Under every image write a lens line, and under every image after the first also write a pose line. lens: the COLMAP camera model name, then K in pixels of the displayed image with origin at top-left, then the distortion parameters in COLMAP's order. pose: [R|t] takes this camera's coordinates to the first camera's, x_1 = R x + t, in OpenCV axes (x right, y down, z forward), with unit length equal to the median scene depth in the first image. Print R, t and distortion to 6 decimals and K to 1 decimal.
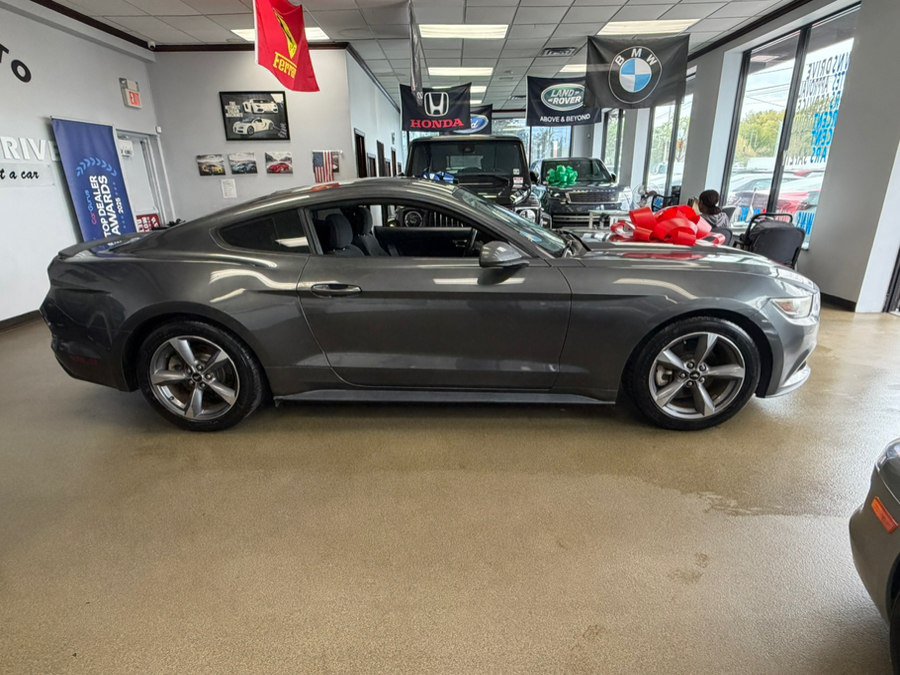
lens RADIAL K [[462.5, 0, 458.9], [0, 462.5, 335.0], [0, 0, 1]] dist [-0.011080, -0.000409]
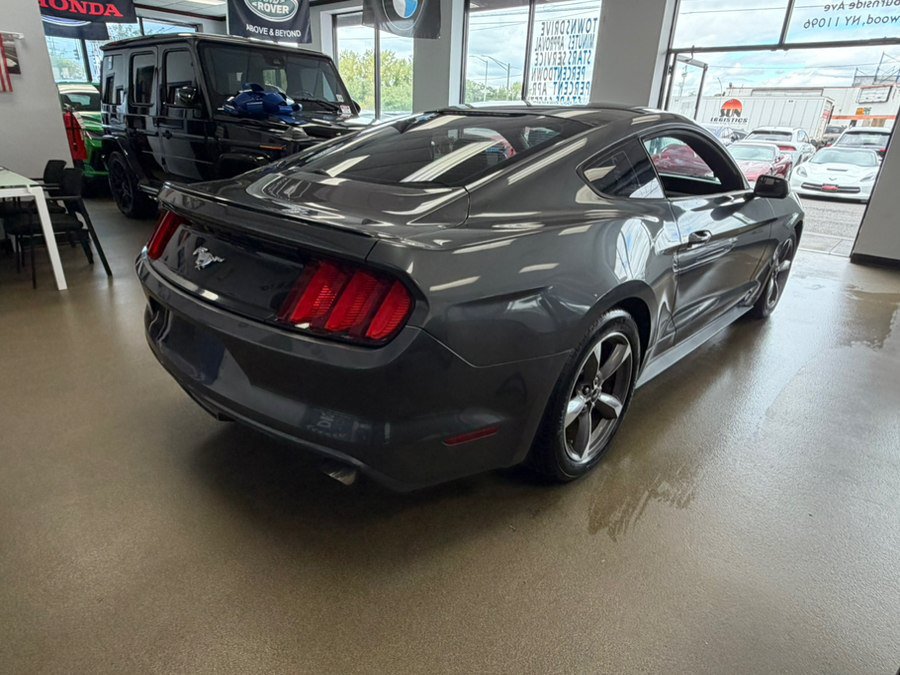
lens RADIAL K [[493.3, 0, 453.5], [0, 493.3, 338.4], [0, 0, 1]] dist [-0.001985, -0.003558]
pose [[0.670148, -0.260968, 0.694836, -0.419986], [0.187731, 0.965307, 0.181491, -0.057027], [-0.718093, 0.008816, 0.695891, 0.226873]]
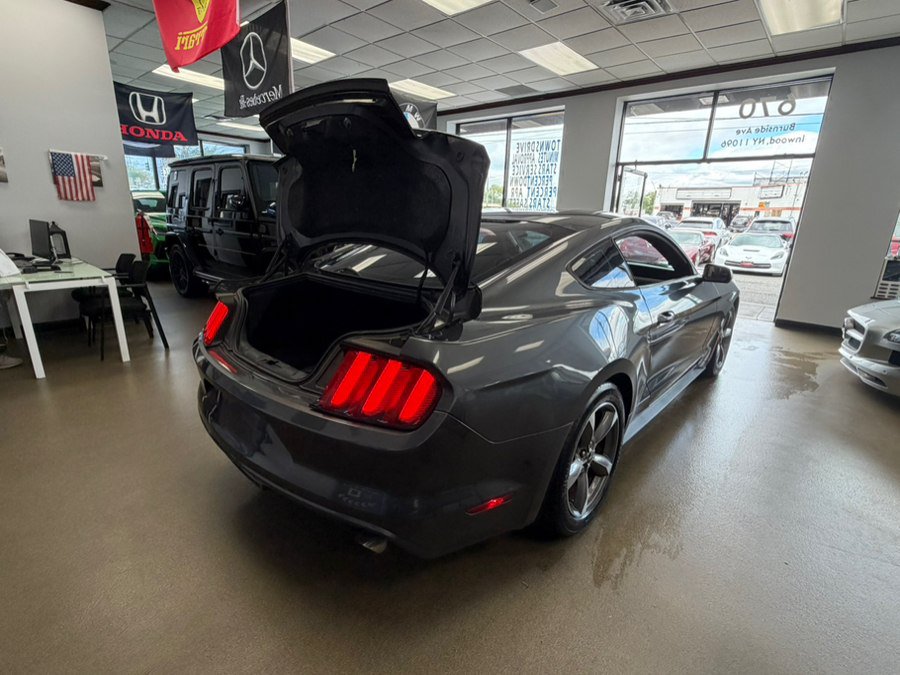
lens RADIAL K [[404.5, 0, 454.6], [0, 404.5, 344.1], [0, 0, 1]] dist [-0.004667, -0.002857]
pose [[0.654129, -0.197200, 0.730224, -0.416793], [0.201034, 0.976020, 0.083494, -0.070849], [-0.729178, 0.092184, 0.678086, 0.241509]]
